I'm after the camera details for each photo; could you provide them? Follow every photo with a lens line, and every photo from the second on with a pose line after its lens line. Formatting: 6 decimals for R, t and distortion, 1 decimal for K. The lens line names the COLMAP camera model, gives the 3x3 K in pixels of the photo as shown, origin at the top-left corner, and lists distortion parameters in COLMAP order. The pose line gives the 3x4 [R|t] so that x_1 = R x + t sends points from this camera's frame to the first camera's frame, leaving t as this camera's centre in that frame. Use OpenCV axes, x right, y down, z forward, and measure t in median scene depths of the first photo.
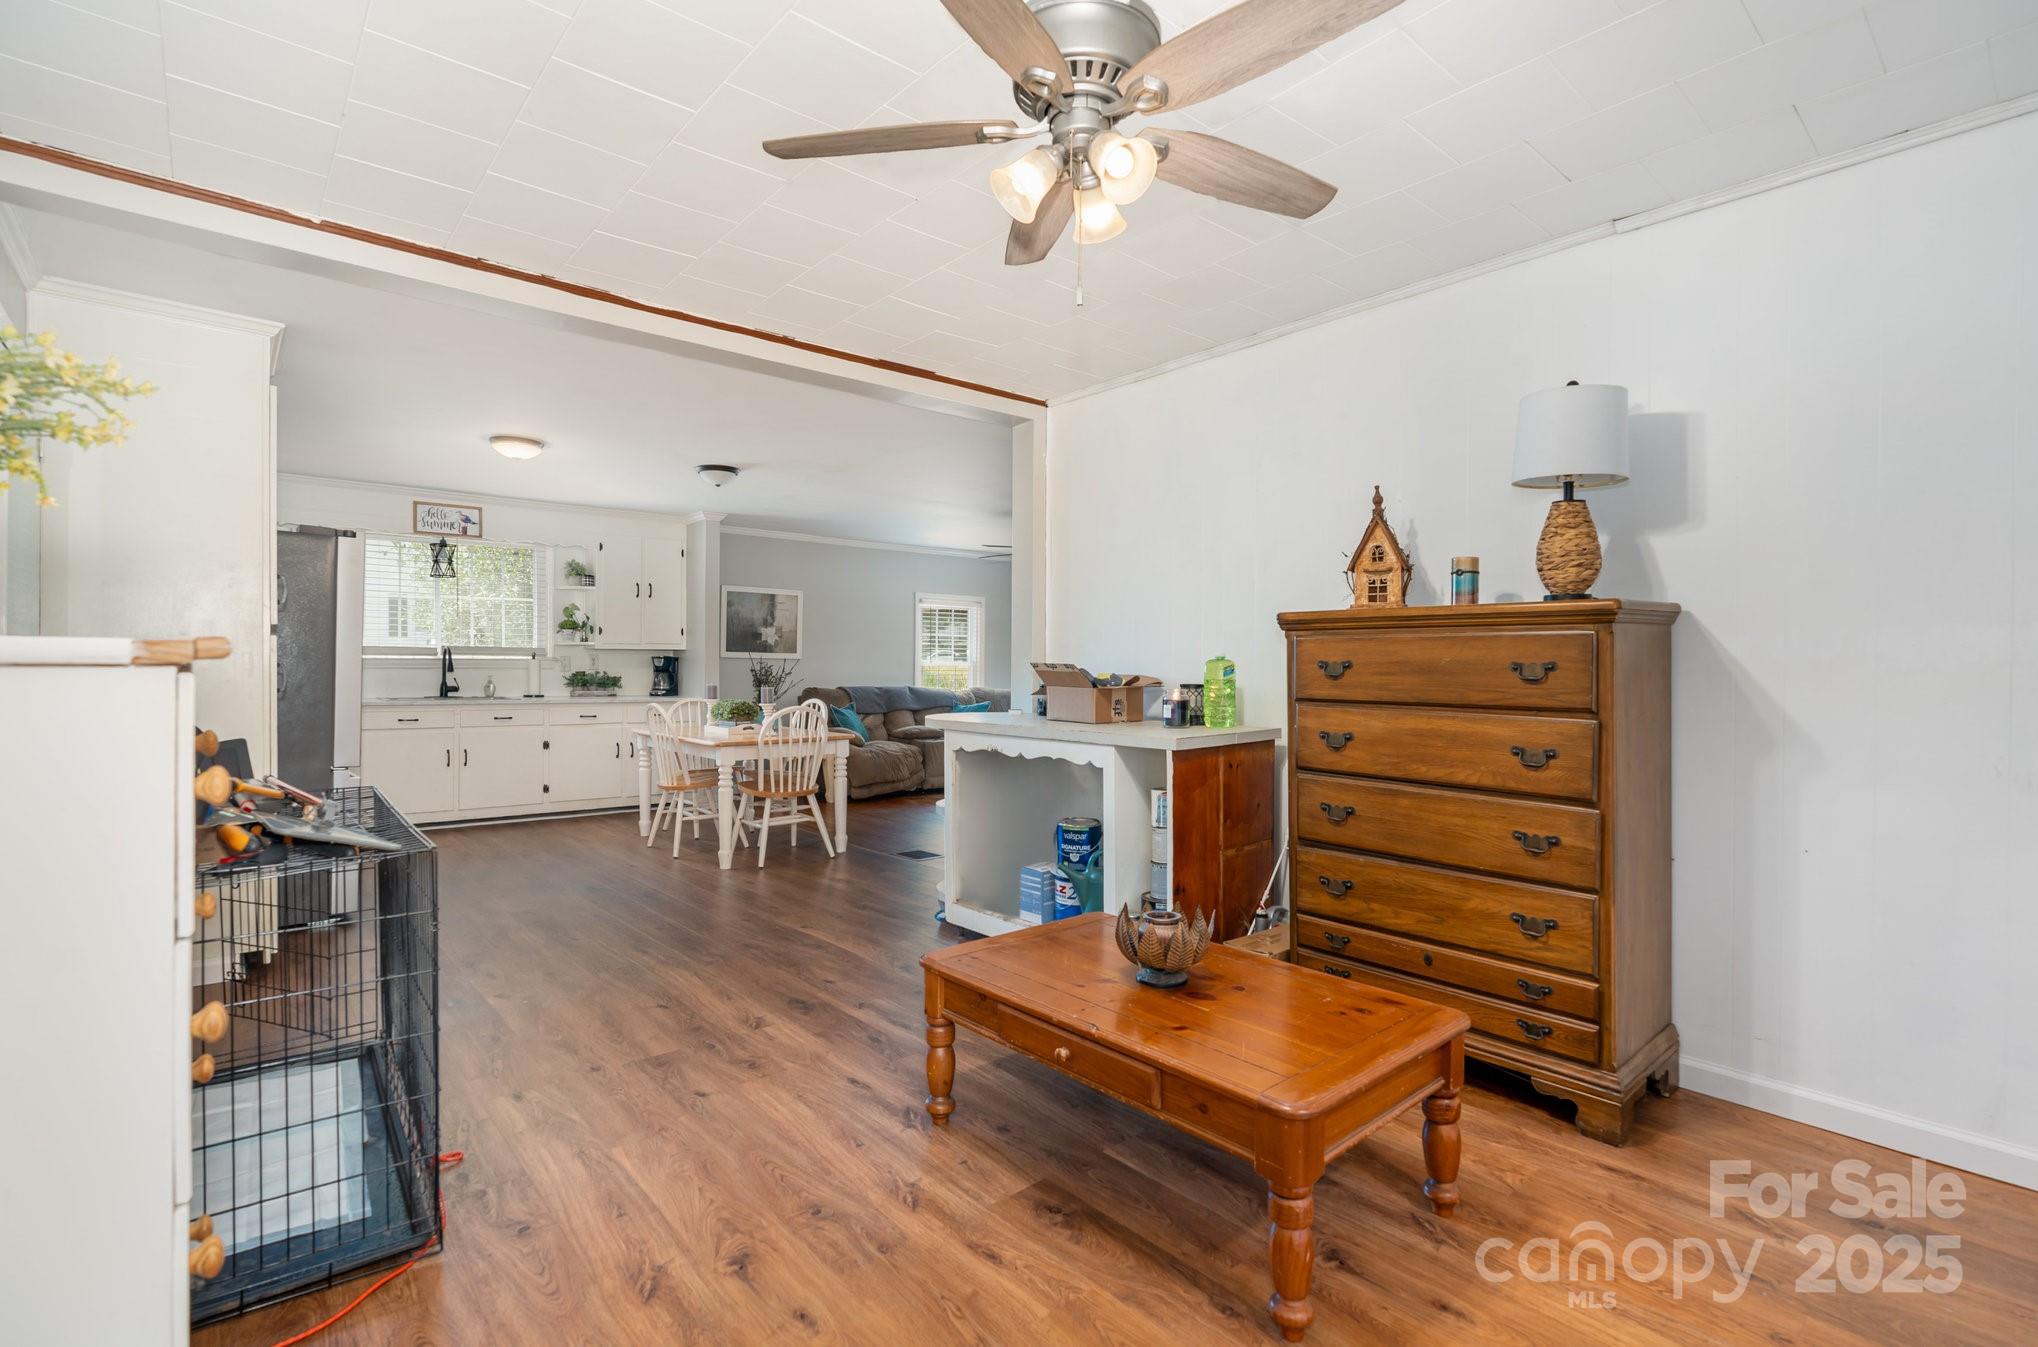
lens RADIAL K [[941.1, 0, 1035.8], [0, 941.1, 676.3], [0, 0, 1]] dist [-0.008767, 0.003233]
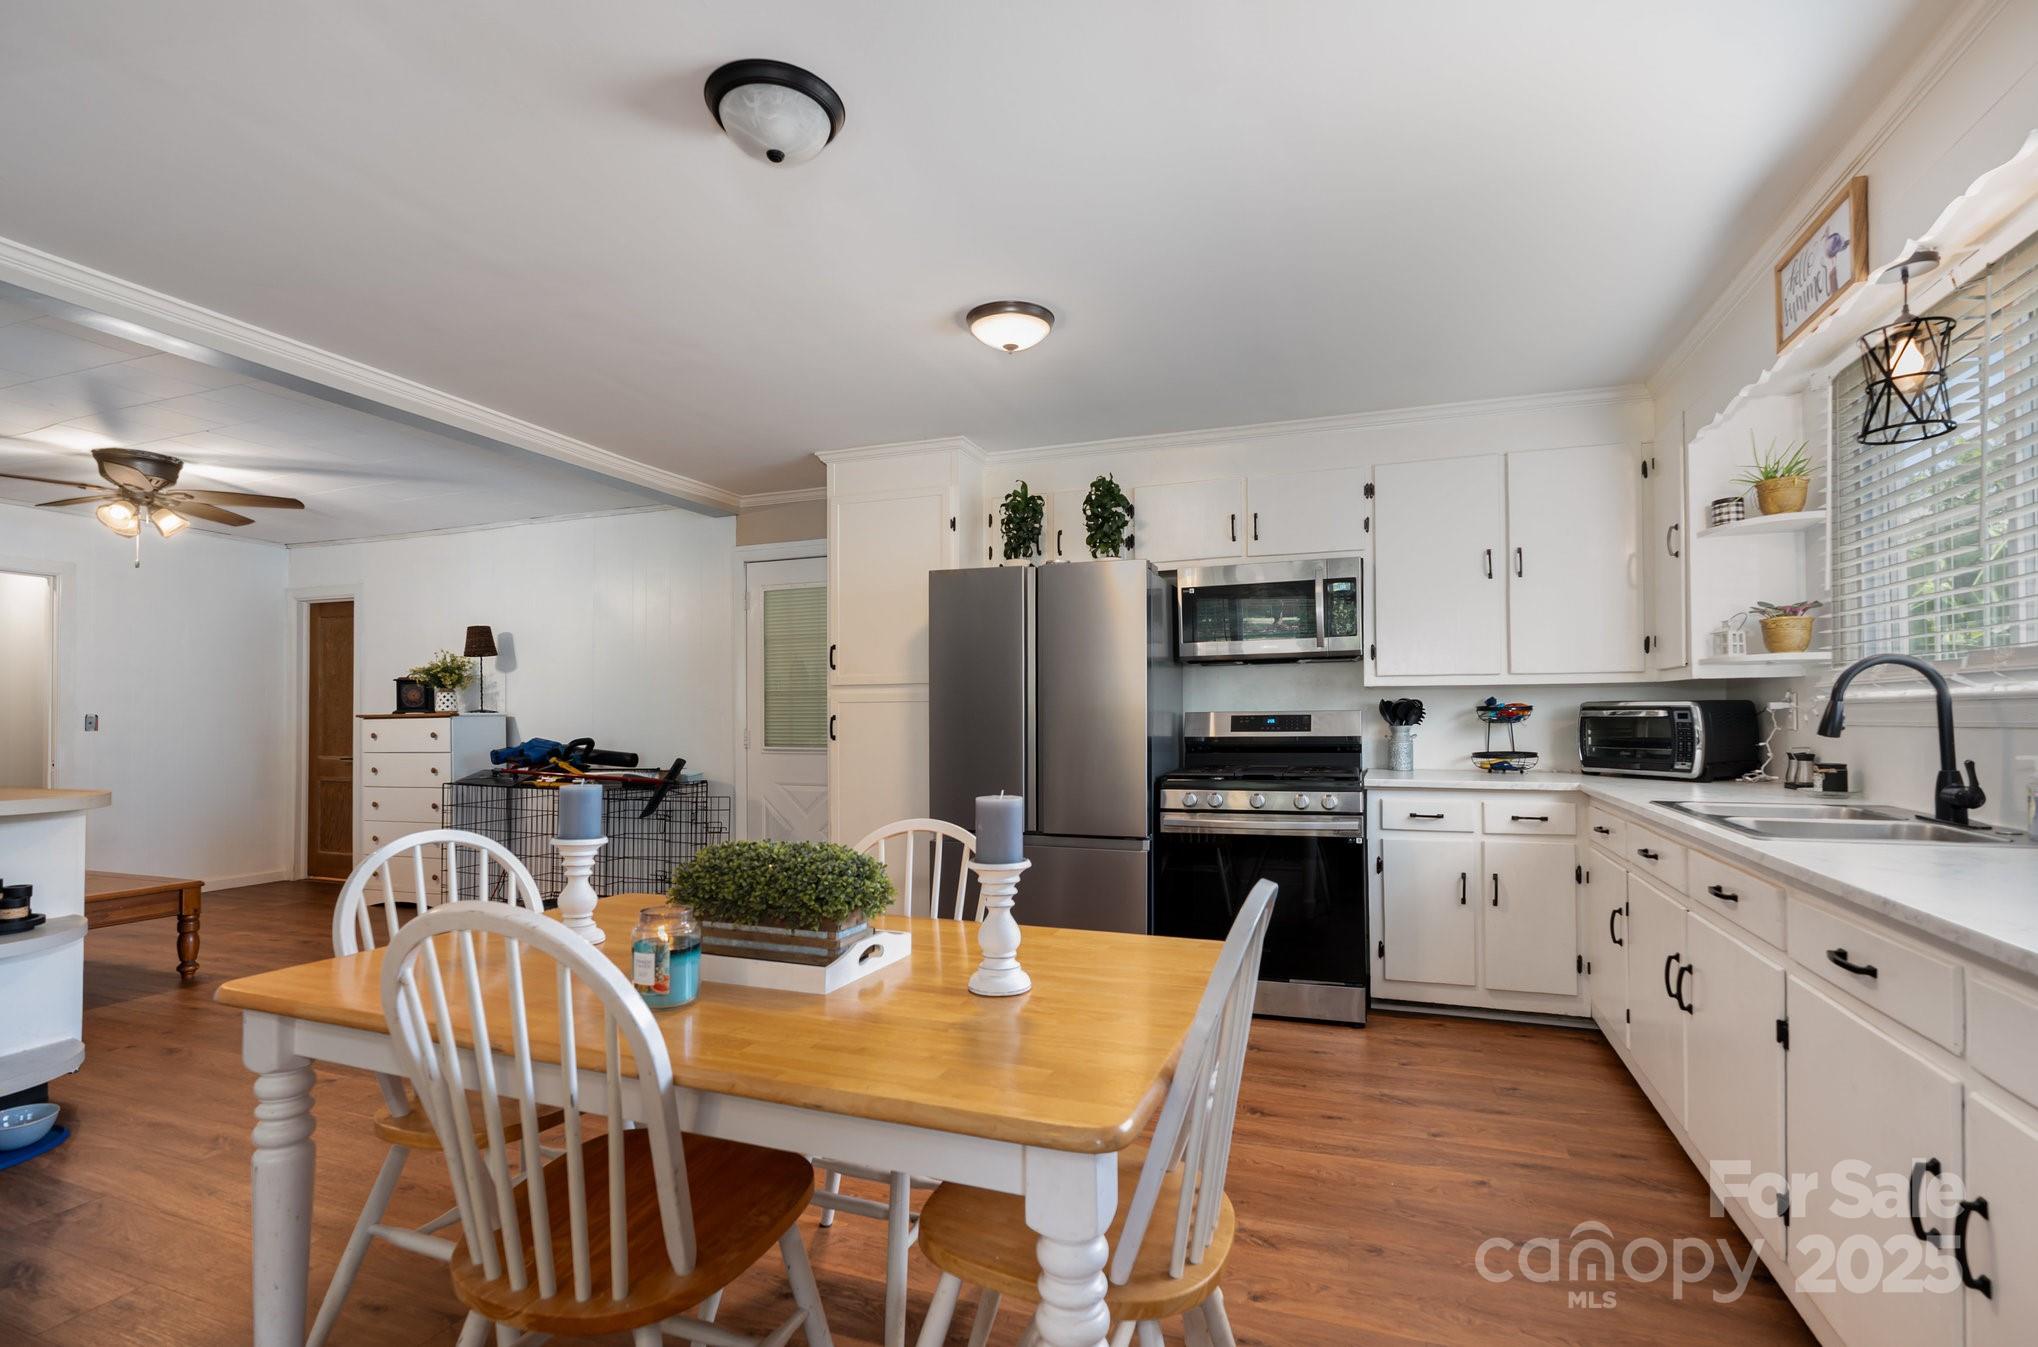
lens RADIAL K [[941.1, 0, 1017.2], [0, 941.1, 709.1], [0, 0, 1]] dist [-0.008767, 0.003233]
pose [[-0.886576, -0.006848, -0.462533, -0.209013], [-0.007757, 0.999970, 0.000064, -0.011470], [0.462518, 0.003644, -0.886602, 1.047513]]
